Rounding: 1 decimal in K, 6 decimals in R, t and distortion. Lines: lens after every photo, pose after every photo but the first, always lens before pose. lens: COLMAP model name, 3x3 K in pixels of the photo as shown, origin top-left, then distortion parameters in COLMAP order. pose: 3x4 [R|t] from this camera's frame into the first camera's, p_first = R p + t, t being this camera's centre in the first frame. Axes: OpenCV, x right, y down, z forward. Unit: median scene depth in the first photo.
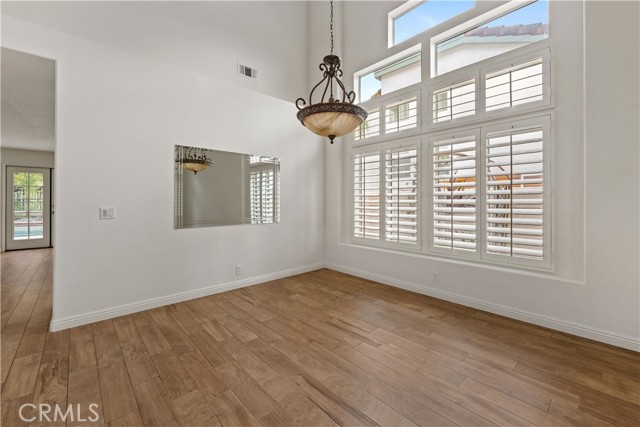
lens RADIAL K [[261.9, 0, 305.5], [0, 261.9, 200.4], [0, 0, 1]] dist [-0.003577, -0.000420]
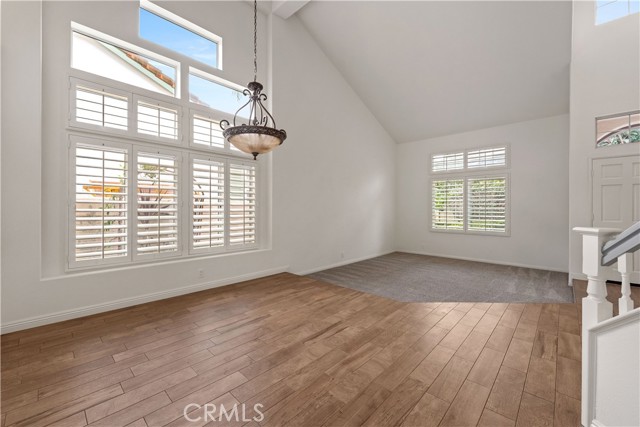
lens RADIAL K [[252.9, 0, 317.9], [0, 252.9, 210.4], [0, 0, 1]] dist [0.001704, -0.000043]
pose [[-0.079078, -0.005690, 0.996852, -0.866287], [-0.008362, 0.999952, 0.005045, -0.009837], [-0.996833, -0.007937, -0.079122, 0.685210]]
